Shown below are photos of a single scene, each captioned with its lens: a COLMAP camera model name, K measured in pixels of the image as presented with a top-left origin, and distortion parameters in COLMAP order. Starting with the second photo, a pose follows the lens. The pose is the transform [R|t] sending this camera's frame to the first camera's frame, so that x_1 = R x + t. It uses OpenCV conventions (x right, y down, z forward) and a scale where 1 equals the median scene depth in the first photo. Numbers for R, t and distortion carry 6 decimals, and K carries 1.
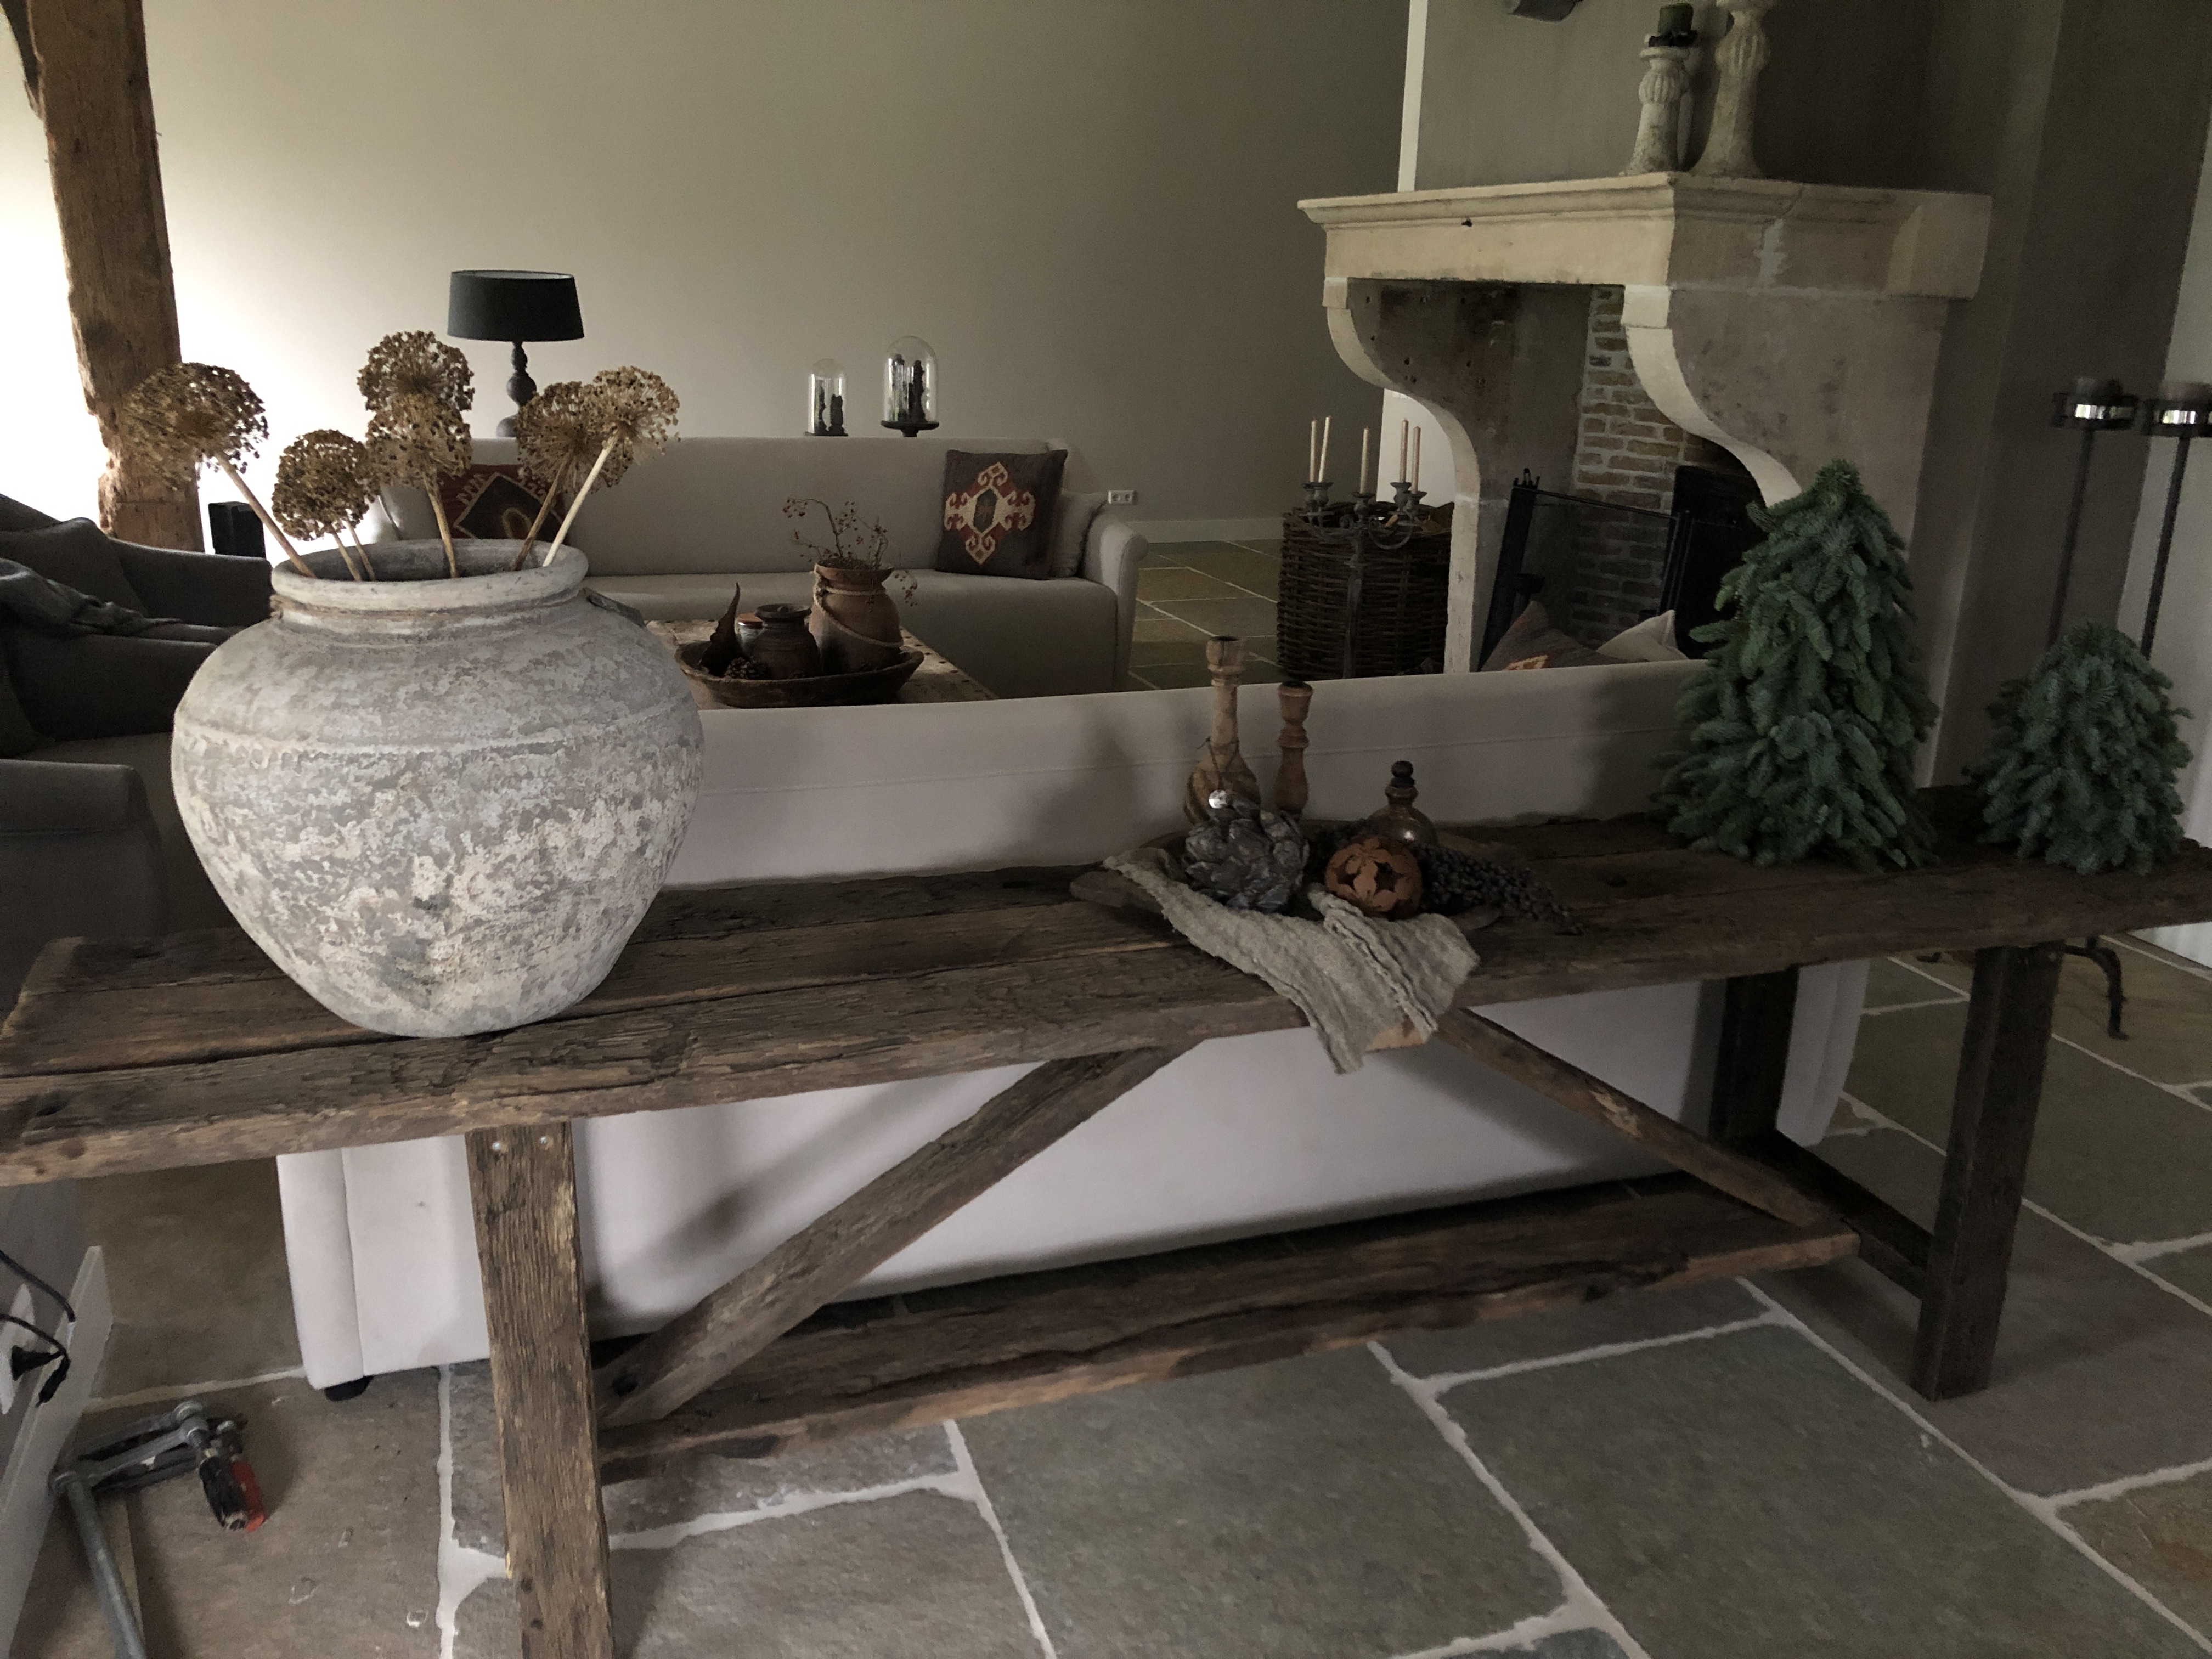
lens RADIAL K [[1831.4, 0, 1106.0], [0, 1831.4, 829.5], [0, 0, 1]] dist [-0.003444, 0.013383]
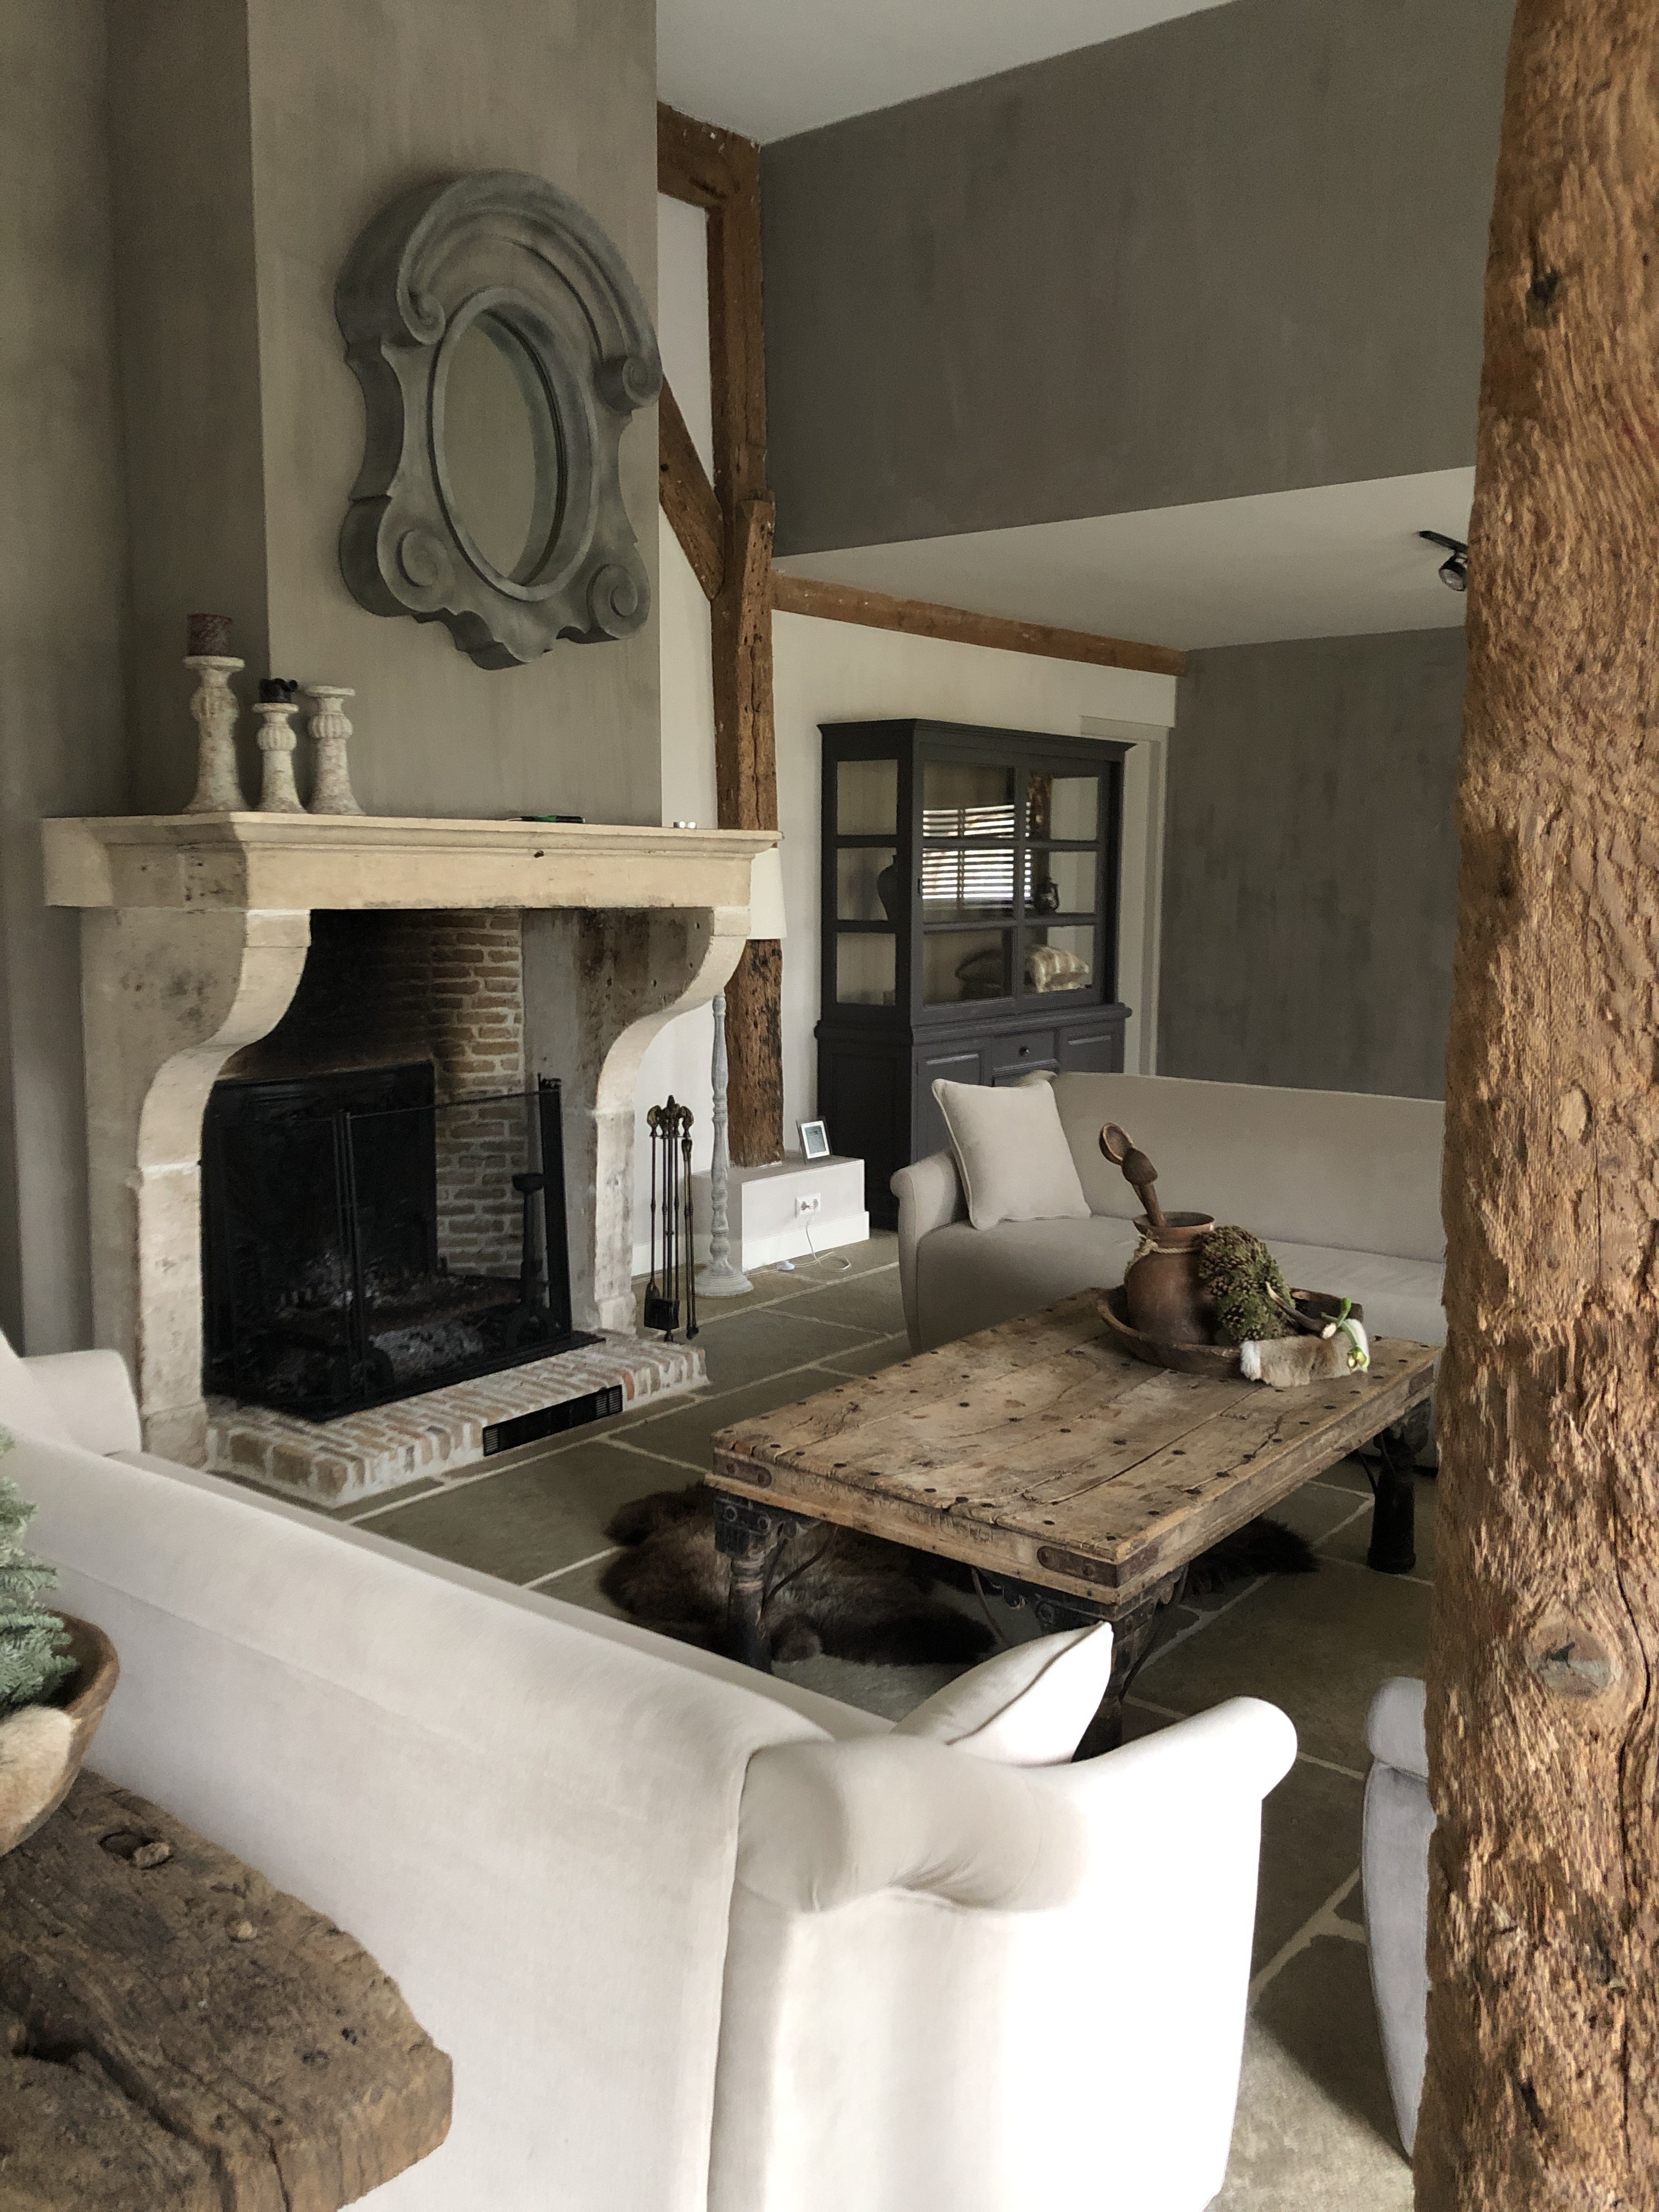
lens RADIAL K [[1831.4, 0, 829.5], [0, 1831.4, 1106.0], [0, 0, 1]] dist [-0.003444, 0.013383]
pose [[-0.540157, -0.135640, 0.830561, -0.777923], [0.224985, 0.927729, 0.297828, -0.471733], [-0.810933, 0.347738, -0.470602, 1.406543]]
